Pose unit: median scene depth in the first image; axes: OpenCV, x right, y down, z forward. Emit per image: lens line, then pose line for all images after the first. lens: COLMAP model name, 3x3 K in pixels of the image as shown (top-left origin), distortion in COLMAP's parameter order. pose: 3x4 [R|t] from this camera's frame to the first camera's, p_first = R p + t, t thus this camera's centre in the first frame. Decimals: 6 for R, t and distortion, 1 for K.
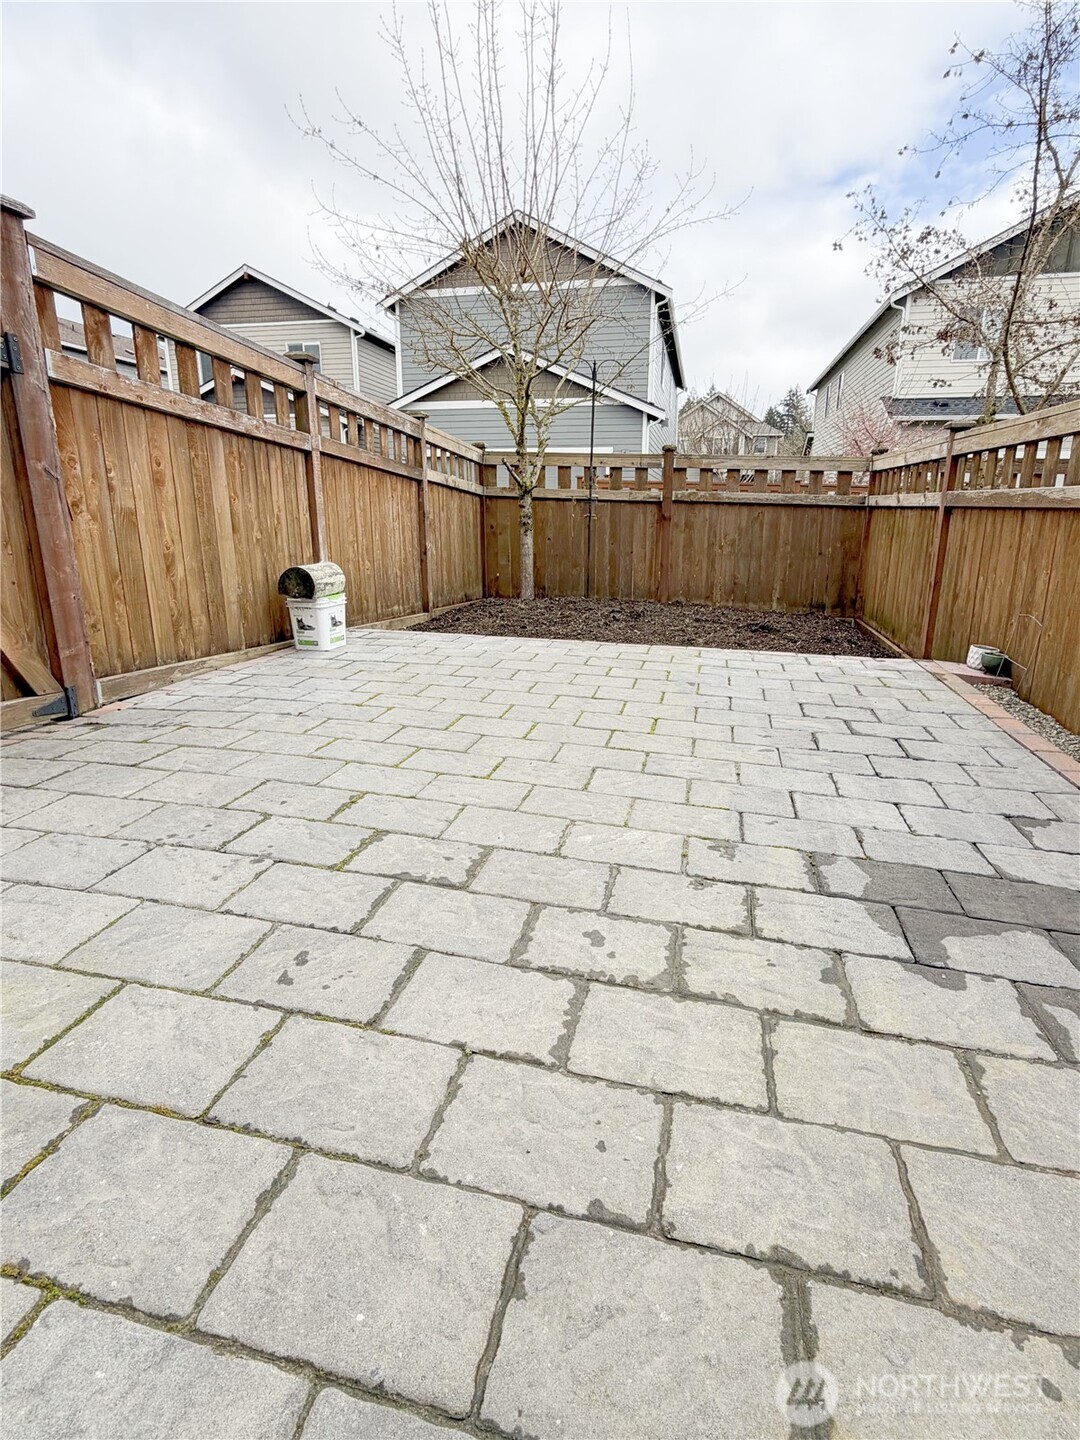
lens RADIAL K [[761.3, 0, 542.2], [0, 761.3, 719.6], [0, 0, 1]] dist [0.000468, 0.000182]
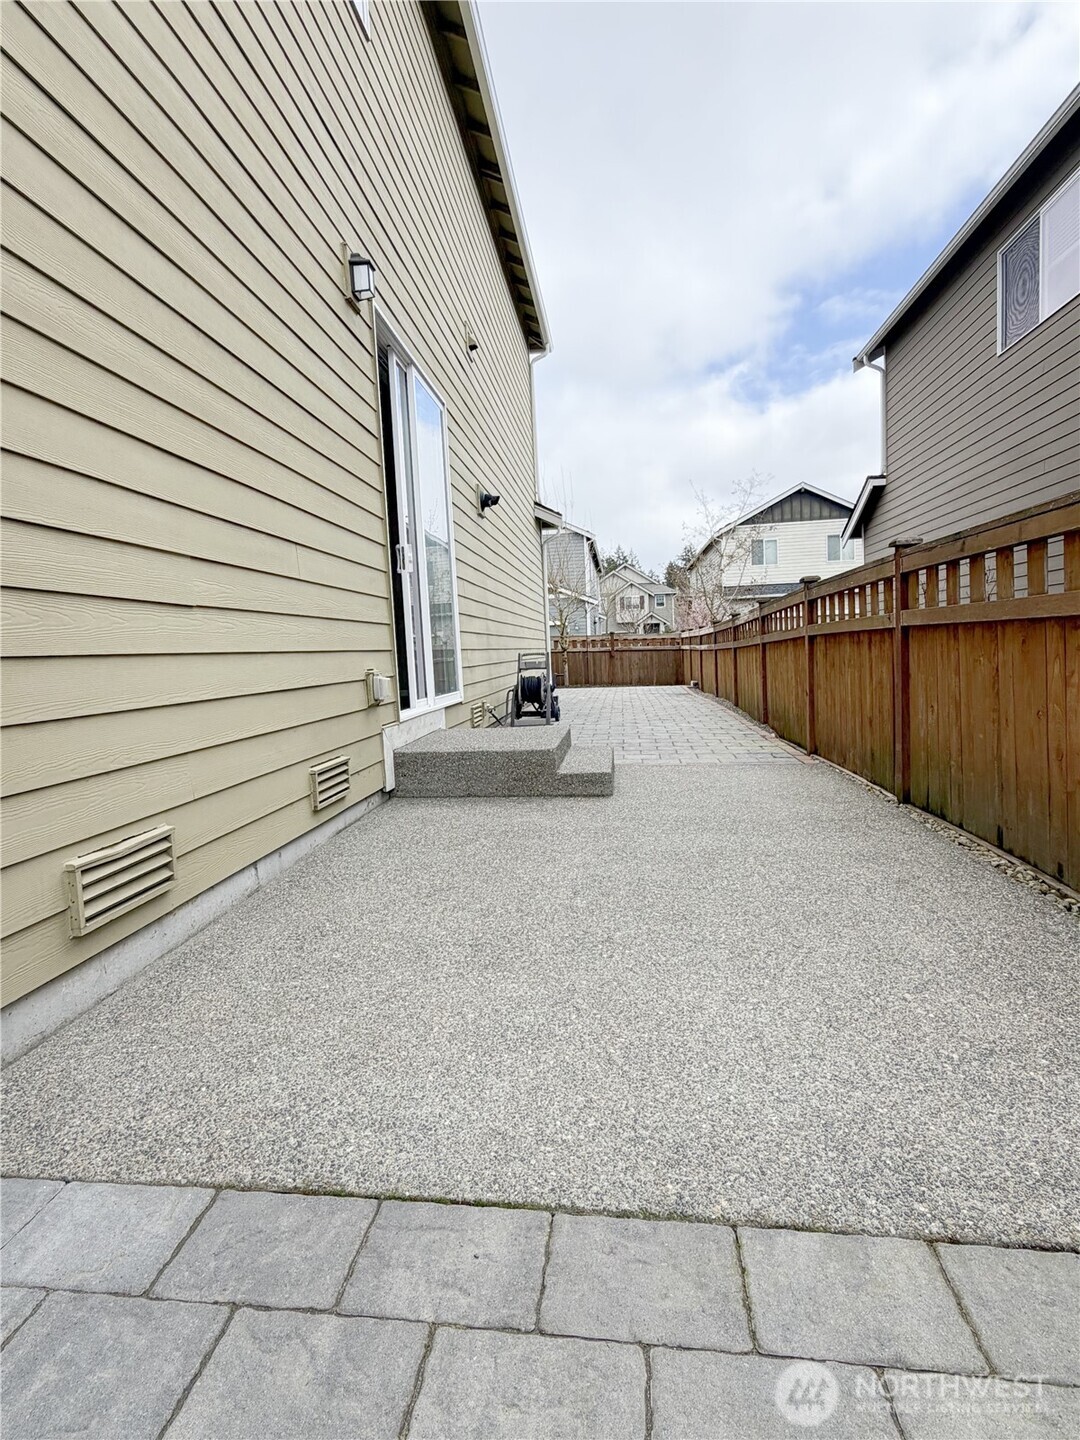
lens RADIAL K [[761.3, 0, 535.6], [0, 761.3, 715.8], [0, 0, 1]] dist [0.000468, 0.000182]
pose [[0.994656, -0.054916, 0.087431, -0.363167], [0.070607, 0.979641, -0.187932, 0.437566], [-0.075330, 0.193101, 0.978283, -1.612284]]
